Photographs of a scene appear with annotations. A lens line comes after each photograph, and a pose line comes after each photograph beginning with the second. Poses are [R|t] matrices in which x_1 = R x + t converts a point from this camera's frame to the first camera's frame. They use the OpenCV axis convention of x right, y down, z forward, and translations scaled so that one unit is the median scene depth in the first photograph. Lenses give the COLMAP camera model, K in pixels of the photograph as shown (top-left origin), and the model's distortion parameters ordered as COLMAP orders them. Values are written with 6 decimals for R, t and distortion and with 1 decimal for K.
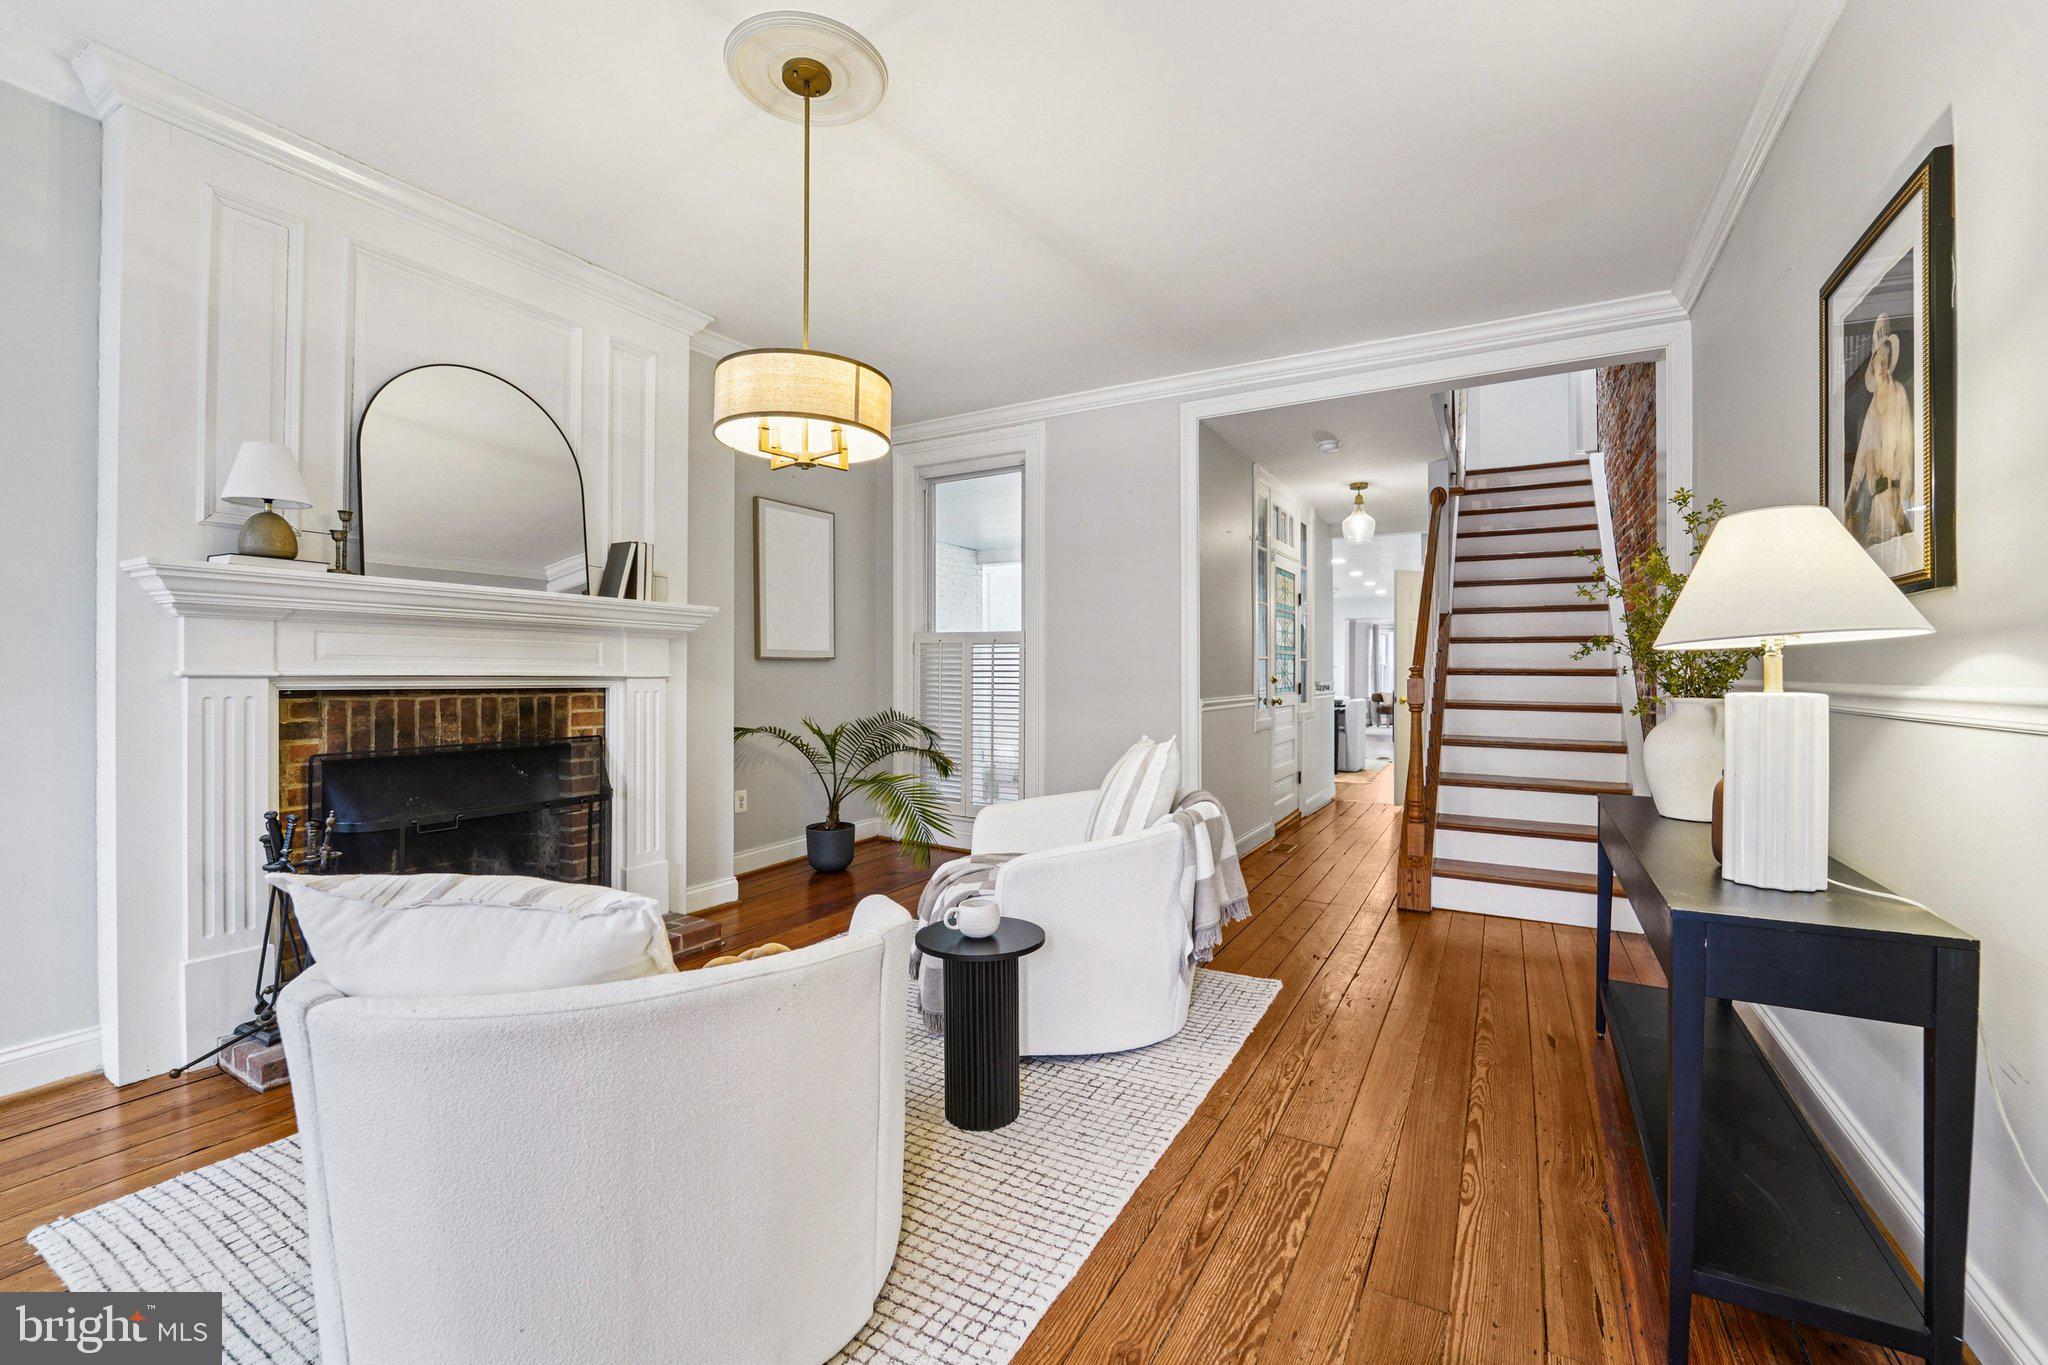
lens RADIAL K [[837.8, 0, 1019.2], [0, 837.8, 678.4], [0, 0, 1]] dist [-0.015213, -0.000534]
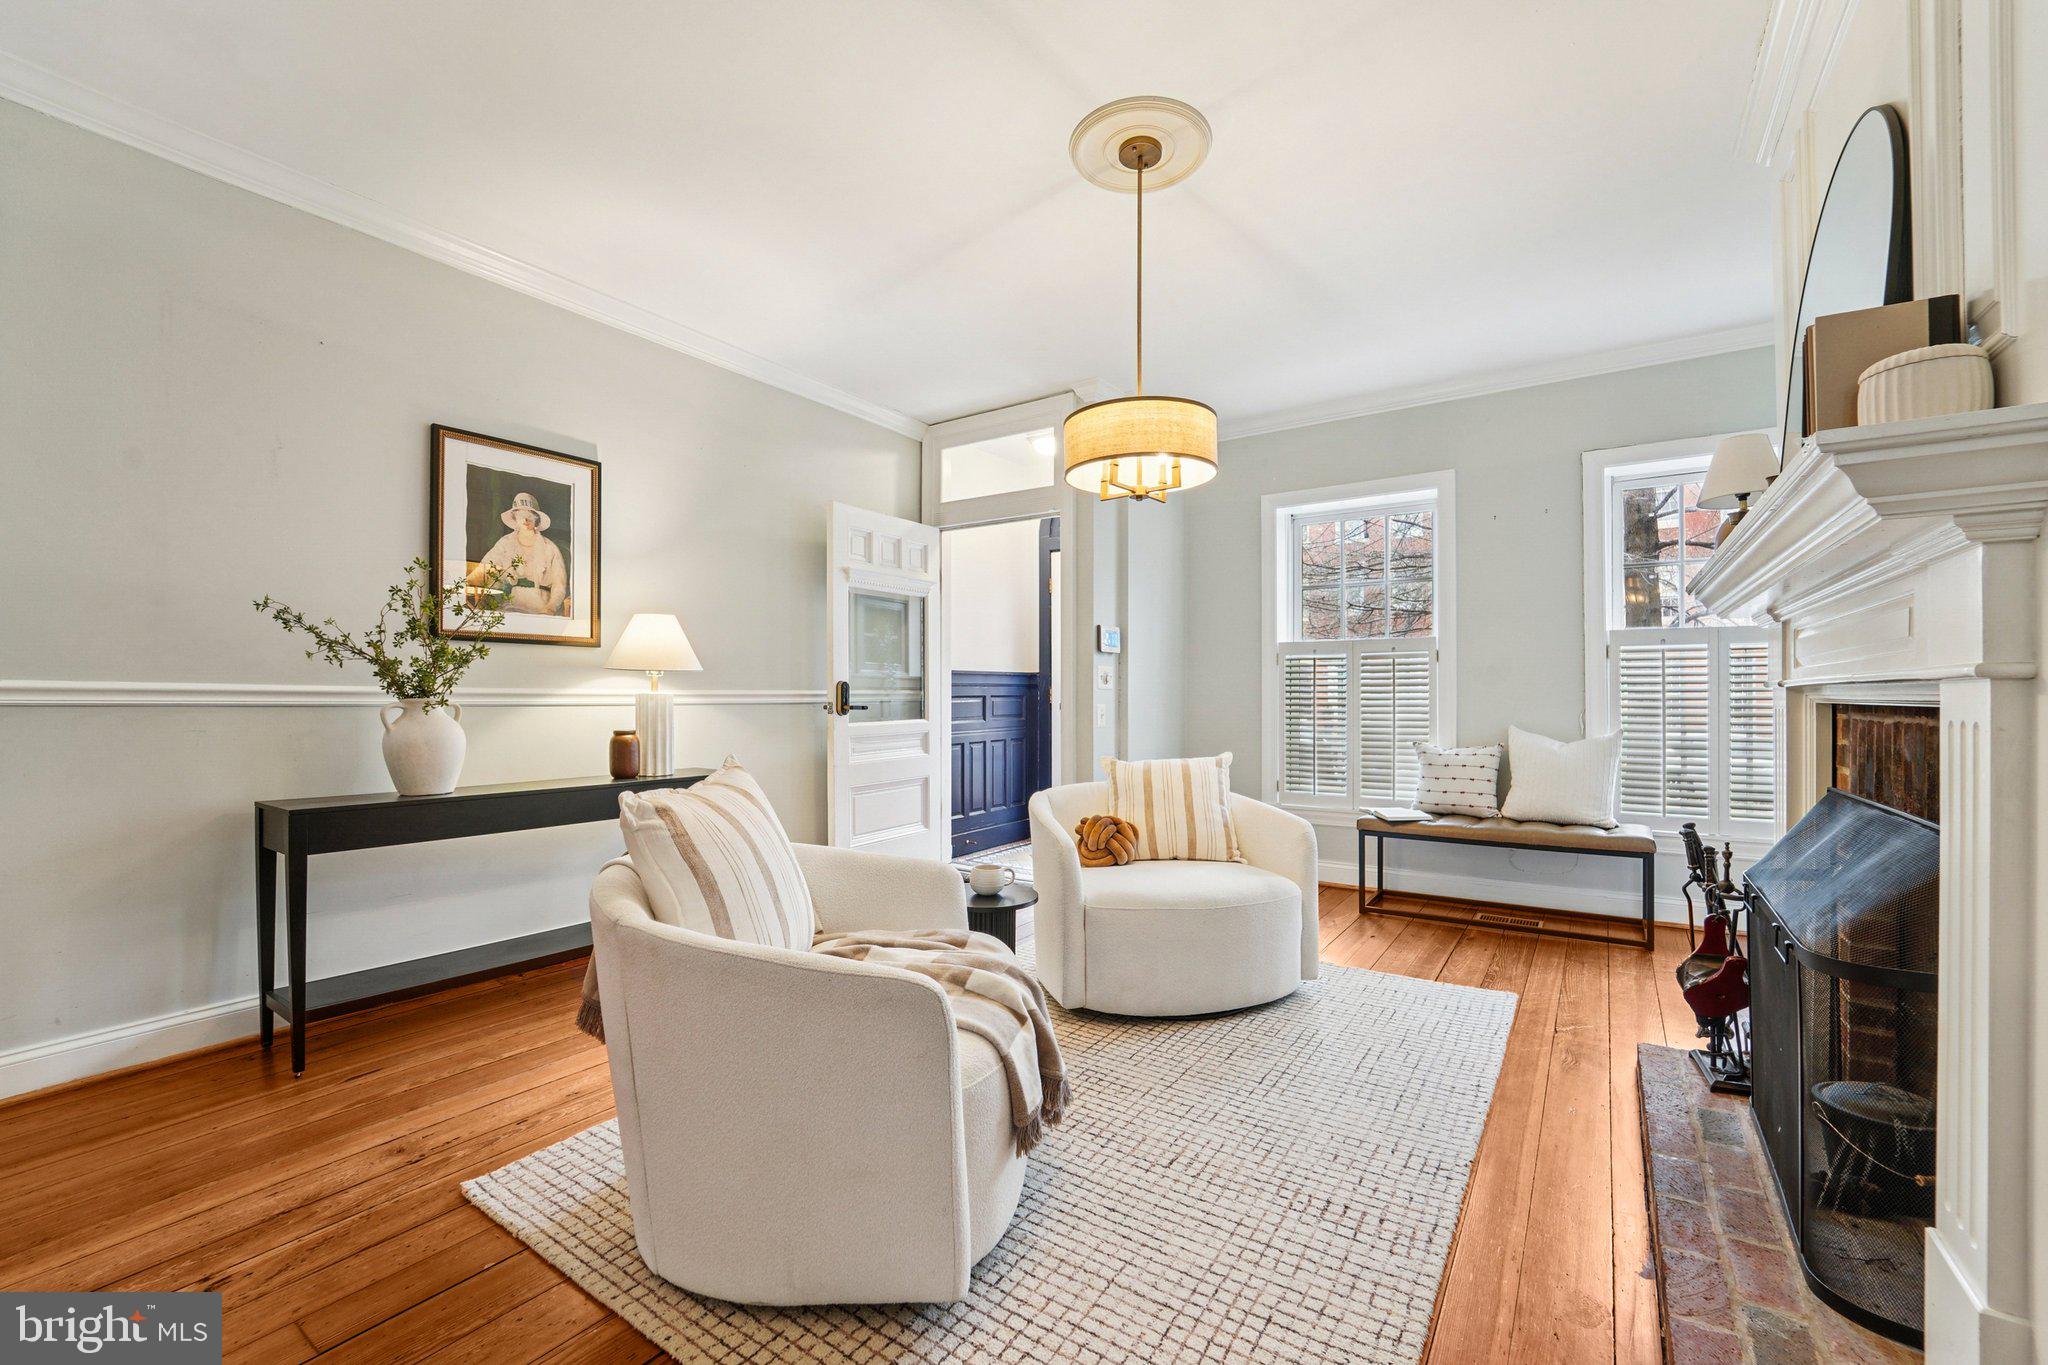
lens RADIAL K [[837.8, 0, 1024.7], [0, 837.8, 690.8], [0, 0, 1]] dist [-0.015213, -0.000534]
pose [[-0.997487, -0.004826, 0.070692, -0.127655], [-0.005070, 0.999982, -0.003269, 0.006861], [-0.070675, -0.003619, -0.997493, 1.545961]]
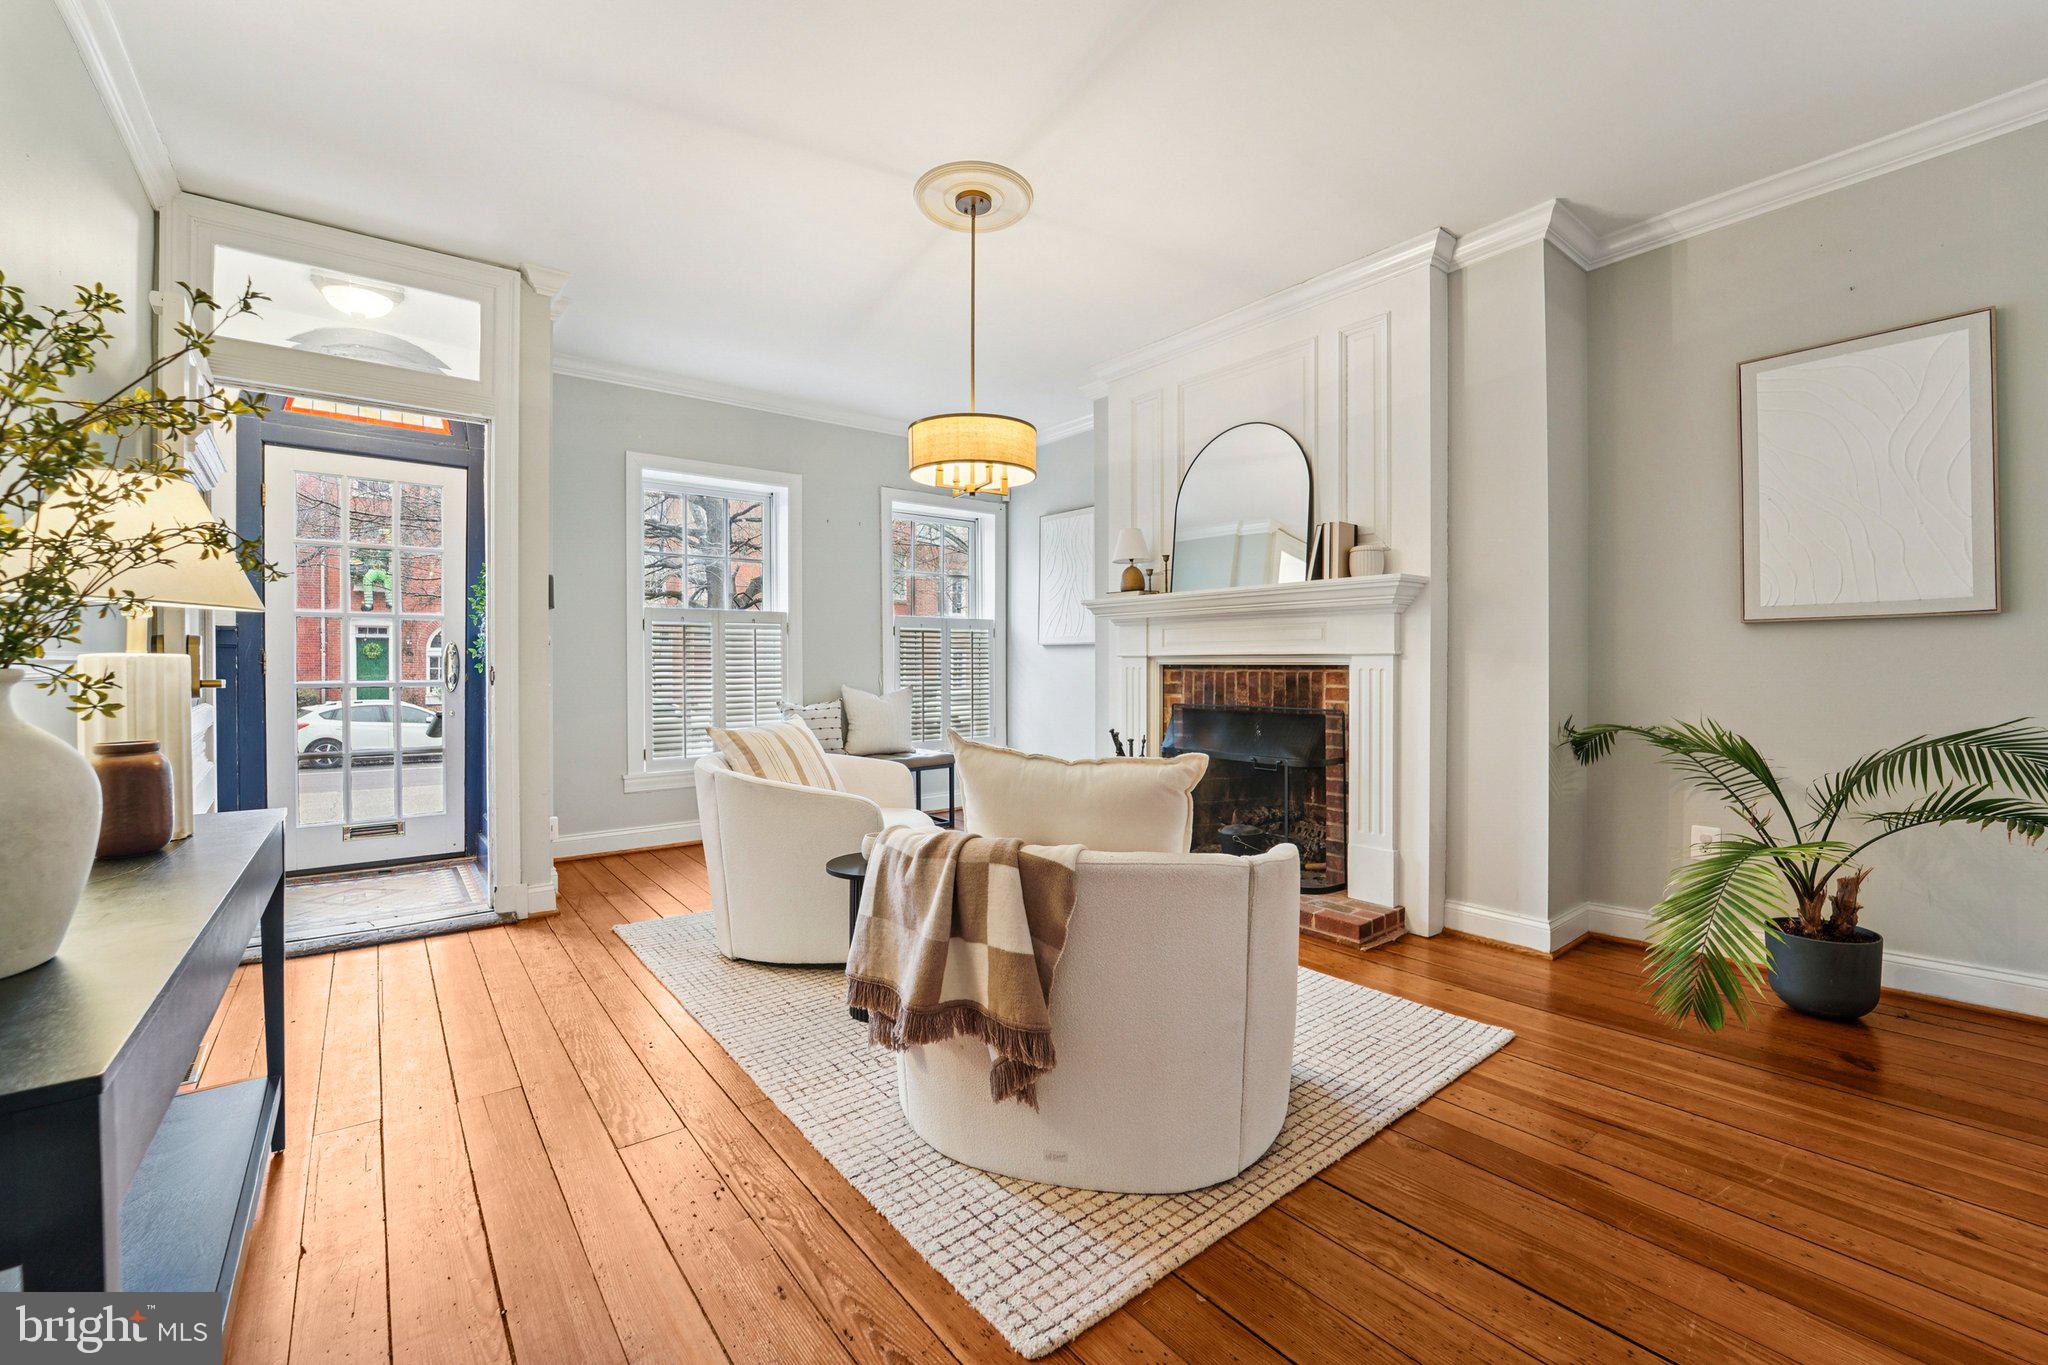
lens RADIAL K [[837.8, 0, 1030.0], [0, 837.8, 668.0], [0, 0, 1]] dist [-0.015213, -0.000534]
pose [[-0.359517, 0.002233, -0.933136, 0.697377], [-0.001551, 0.999994, 0.002990, 0.013854], [0.933137, 0.002522, -0.359511, 1.134789]]
